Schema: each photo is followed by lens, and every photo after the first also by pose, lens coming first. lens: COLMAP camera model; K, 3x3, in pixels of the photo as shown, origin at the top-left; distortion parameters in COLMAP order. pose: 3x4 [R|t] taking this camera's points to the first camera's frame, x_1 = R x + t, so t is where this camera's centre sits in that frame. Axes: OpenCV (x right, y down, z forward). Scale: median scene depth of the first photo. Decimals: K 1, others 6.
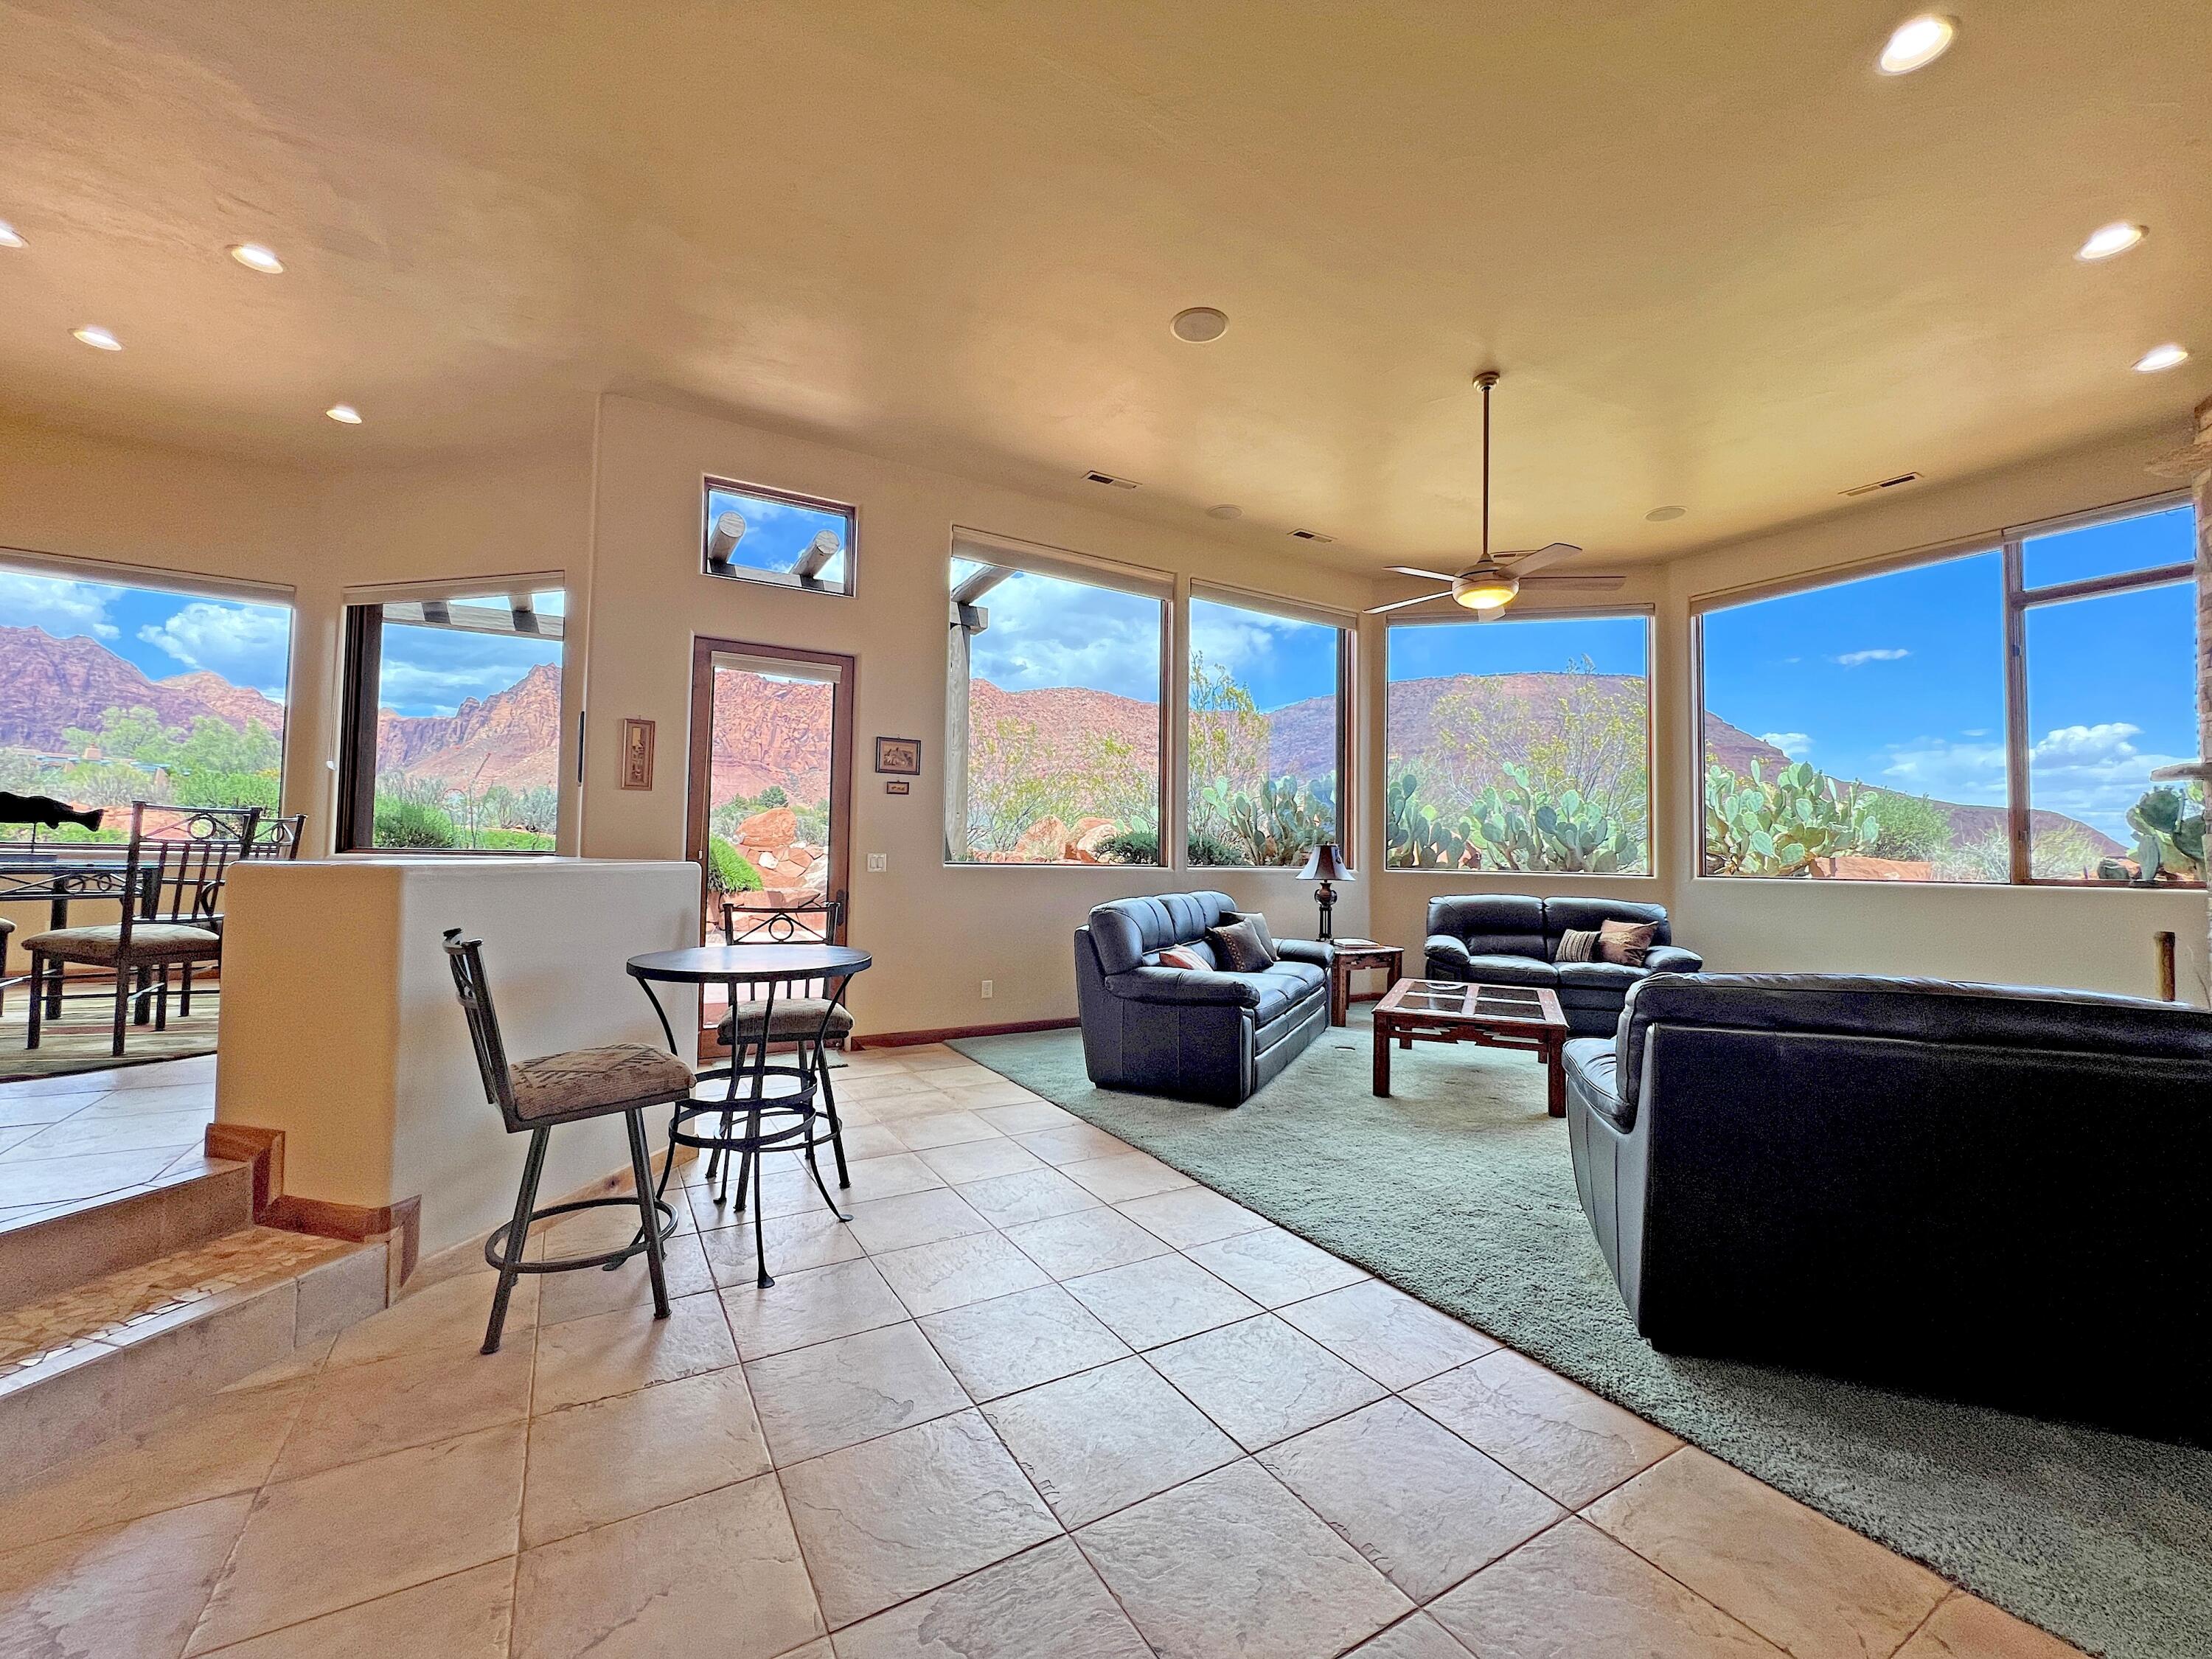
lens RADIAL K [[891.4, 0, 1109.9], [0, 891.4, 828.0], [0, 0, 1]] dist [-0.007871, -0.000519]
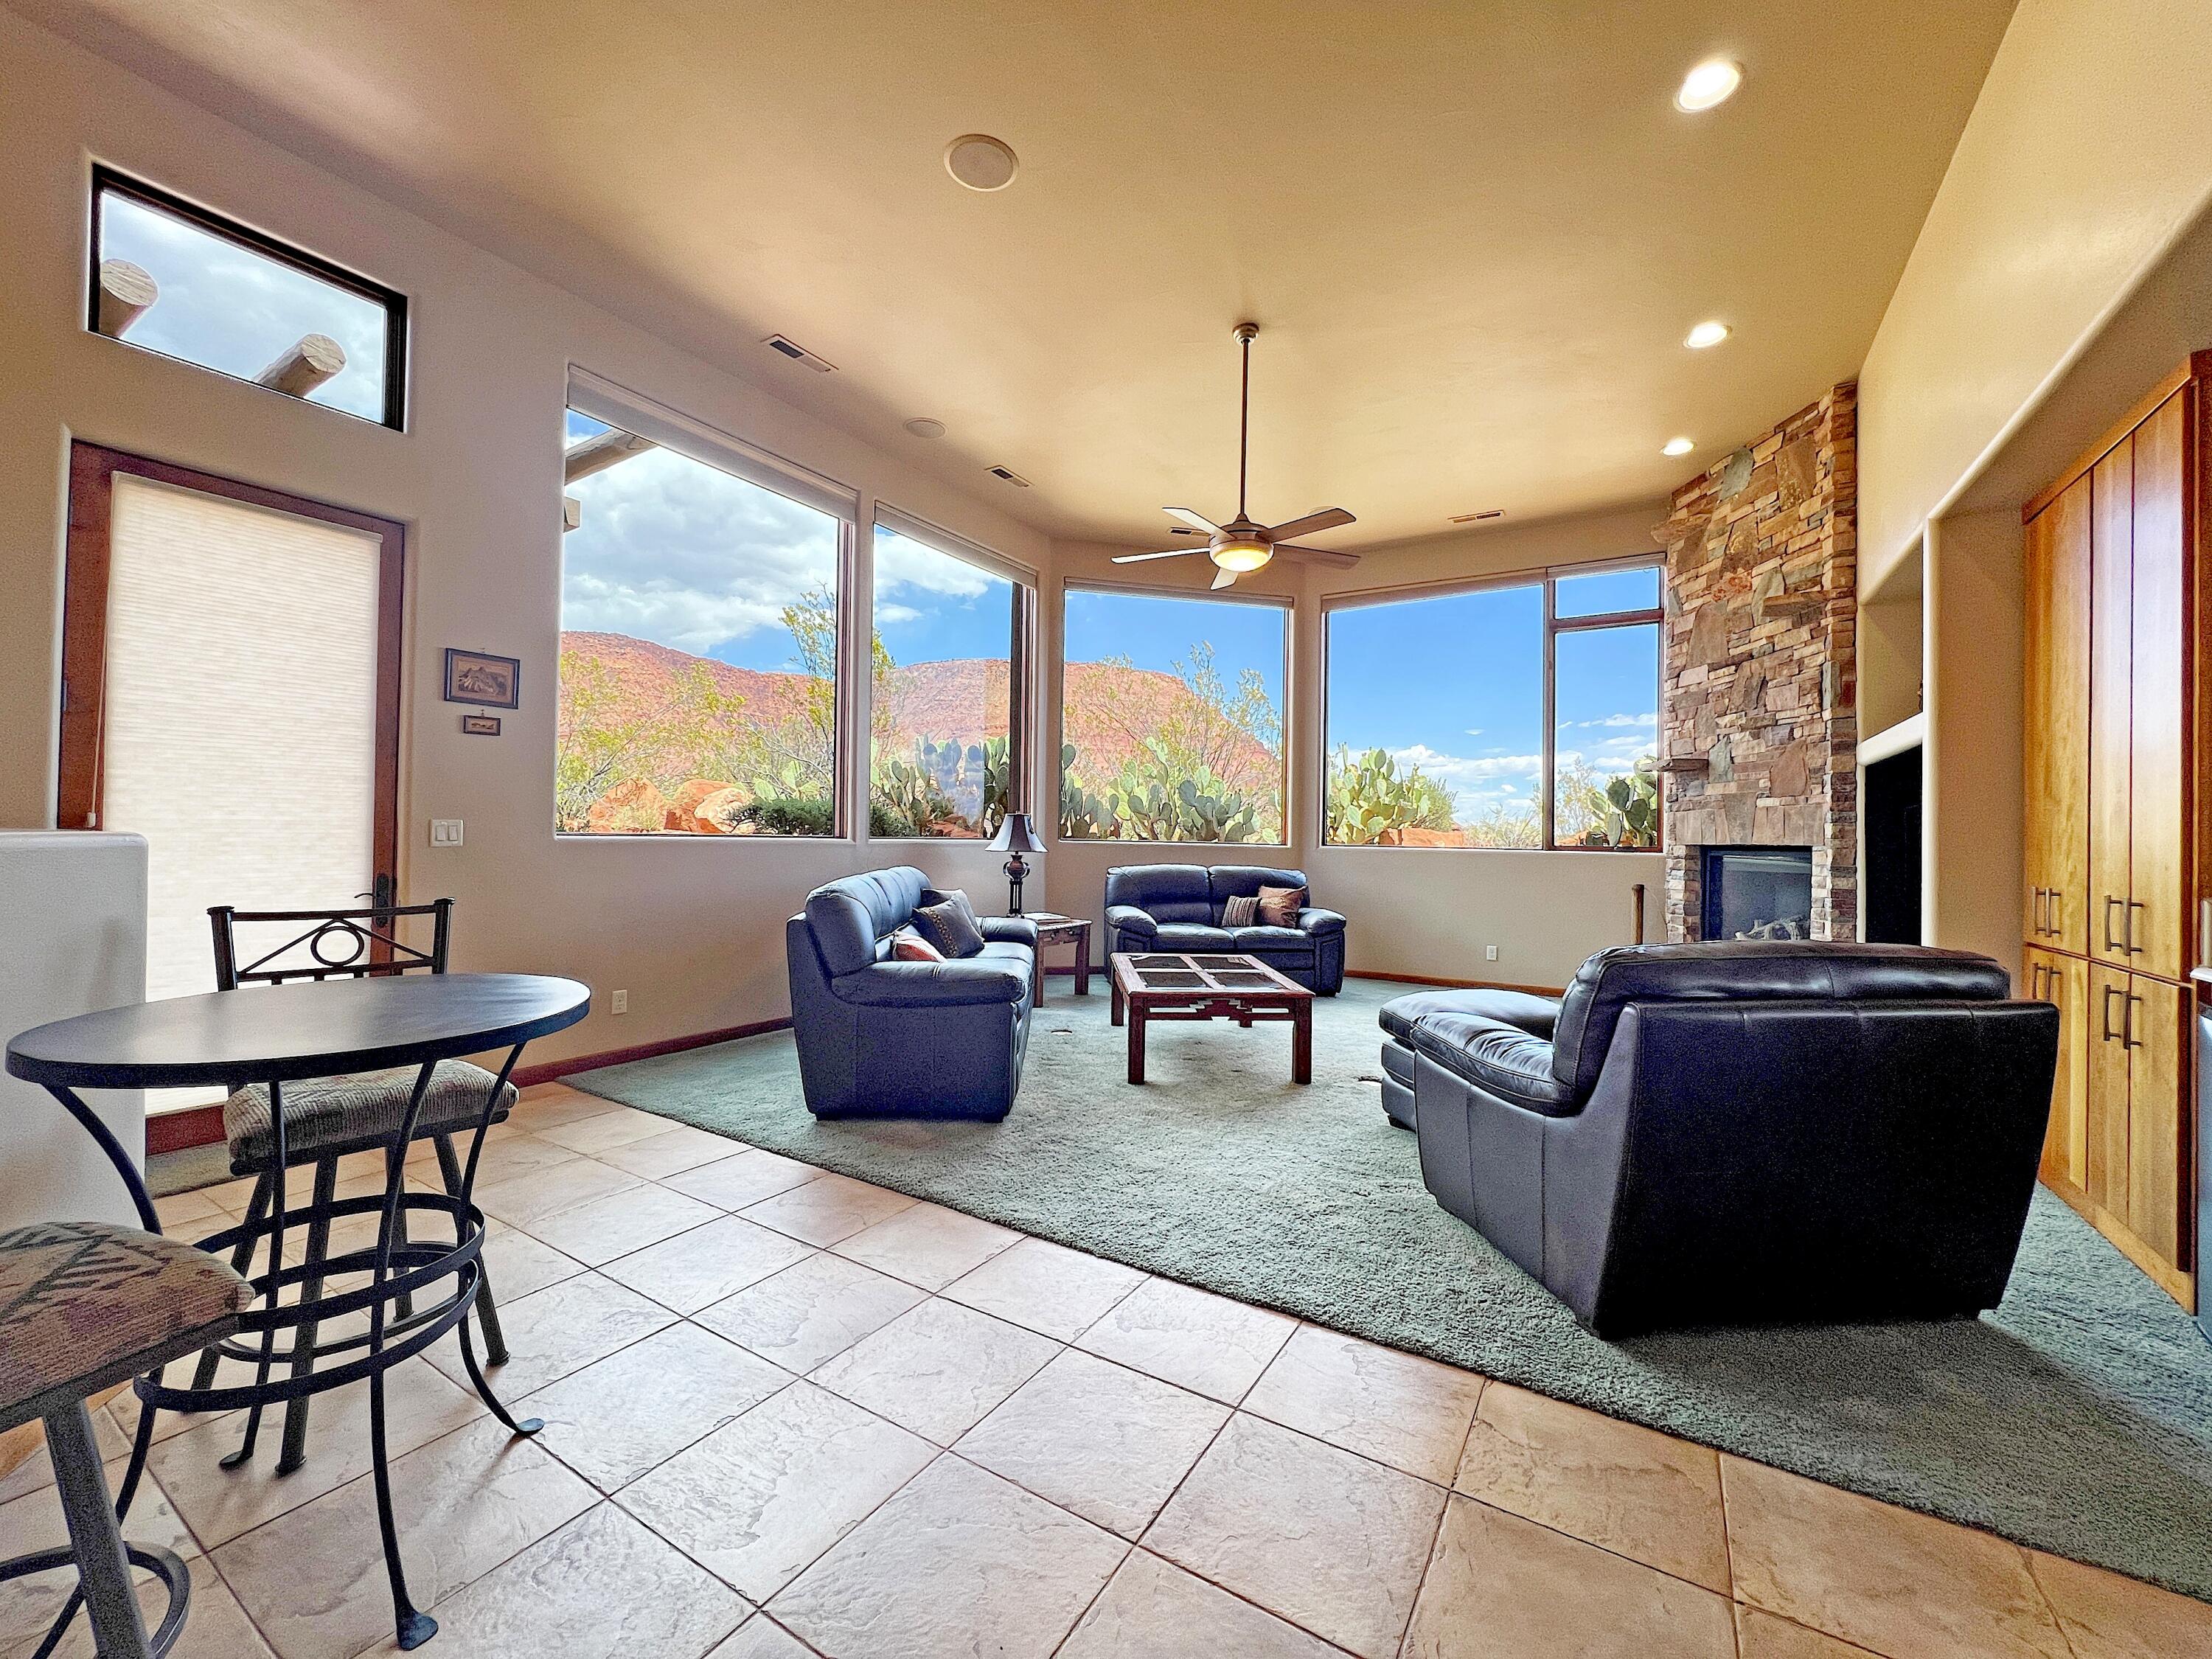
lens RADIAL K [[879.9, 0, 1104.8], [0, 879.9, 827.9], [0, 0, 1]] dist [-0.008180, 0.001117]
pose [[0.888519, 0.002420, 0.458834, -0.135820], [-0.017331, 0.999450, 0.028290, 0.008031], [-0.458513, -0.033088, 0.888071, 0.192196]]
